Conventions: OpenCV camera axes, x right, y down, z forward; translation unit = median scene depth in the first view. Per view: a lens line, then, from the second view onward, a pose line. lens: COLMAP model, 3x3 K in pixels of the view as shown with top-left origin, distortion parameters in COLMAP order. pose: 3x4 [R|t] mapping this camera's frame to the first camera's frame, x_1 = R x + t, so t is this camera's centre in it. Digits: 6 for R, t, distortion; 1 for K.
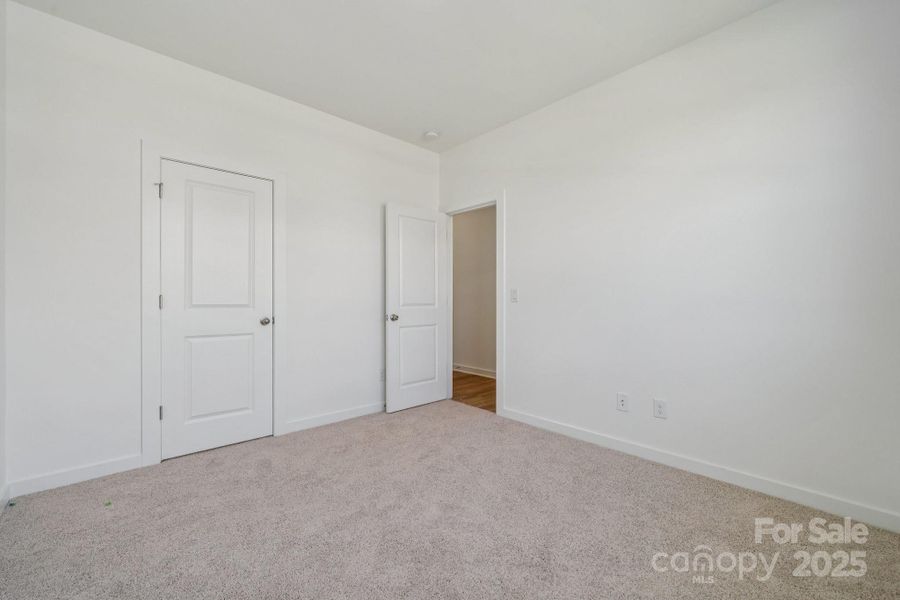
lens RADIAL K [[365.1, 0, 447.6], [0, 365.1, 302.0], [0, 0, 1]] dist [-0.001968, -0.000099]
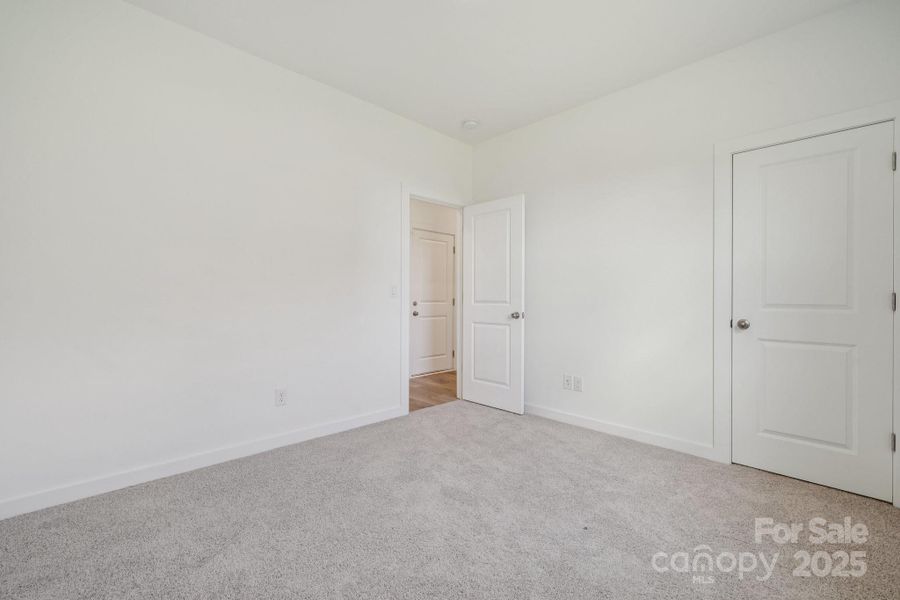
lens RADIAL K [[400.8, 0, 450.0], [0, 400.8, 300.0], [0, 0, 1]] dist [0.001312, 0.000359]
pose [[0.022046, 0.000920, -0.999757, 0.925725], [-0.004676, 0.999989, 0.000817, -0.000786], [0.999746, 0.004657, 0.022051, 0.711212]]
